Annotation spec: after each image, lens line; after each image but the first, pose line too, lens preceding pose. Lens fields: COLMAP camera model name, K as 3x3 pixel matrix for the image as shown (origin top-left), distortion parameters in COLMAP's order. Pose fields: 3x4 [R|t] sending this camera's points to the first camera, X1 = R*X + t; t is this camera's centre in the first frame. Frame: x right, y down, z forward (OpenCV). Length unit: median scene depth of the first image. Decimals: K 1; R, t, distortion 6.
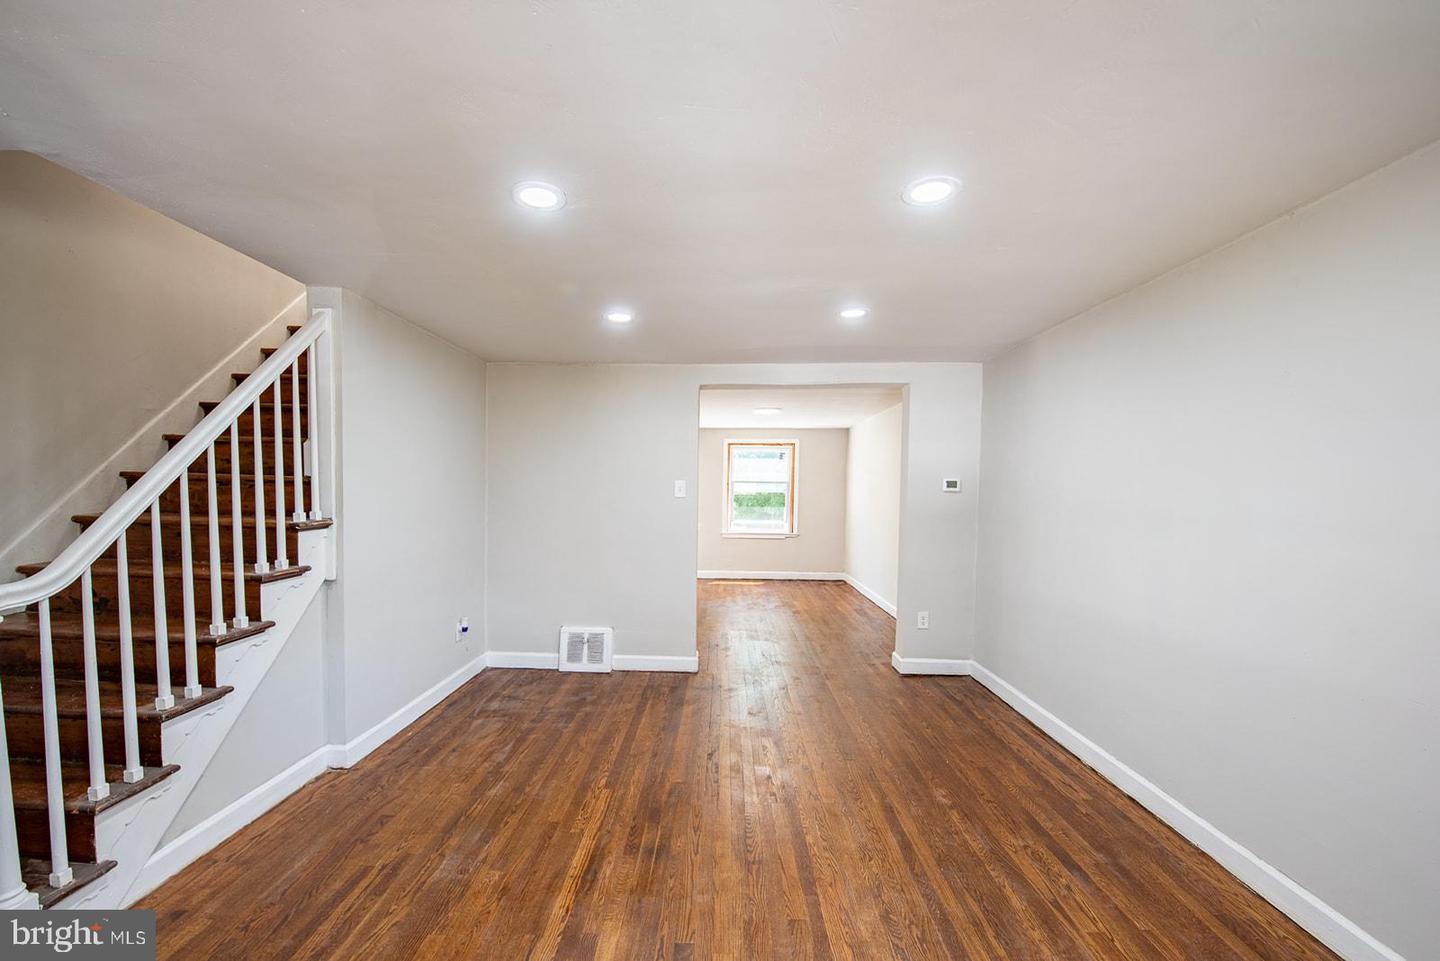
lens RADIAL K [[581.8, 0, 695.5], [0, 581.8, 511.8], [0, 0, 1]] dist [-0.000964, -0.000250]
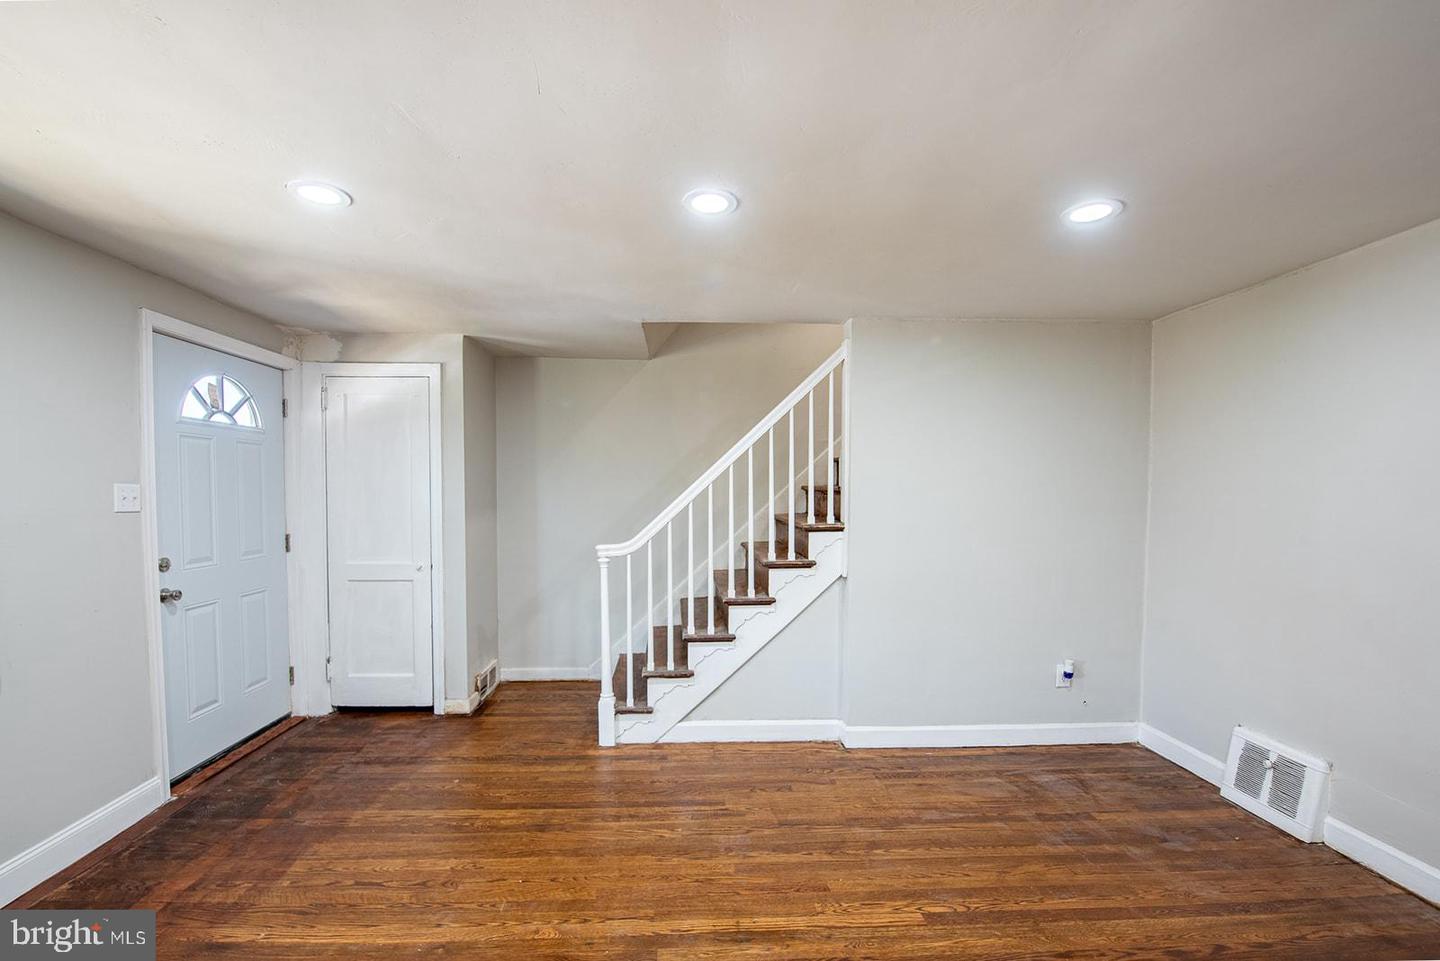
lens RADIAL K [[594.6, 0, 703.9], [0, 594.6, 508.7], [0, 0, 1]] dist [-0.016797, -0.000525]
pose [[0.093110, 0.017153, -0.995508, 0.503809], [-0.039600, 0.999124, 0.013511, -0.020777], [0.994868, 0.038164, 0.093708, 0.613342]]
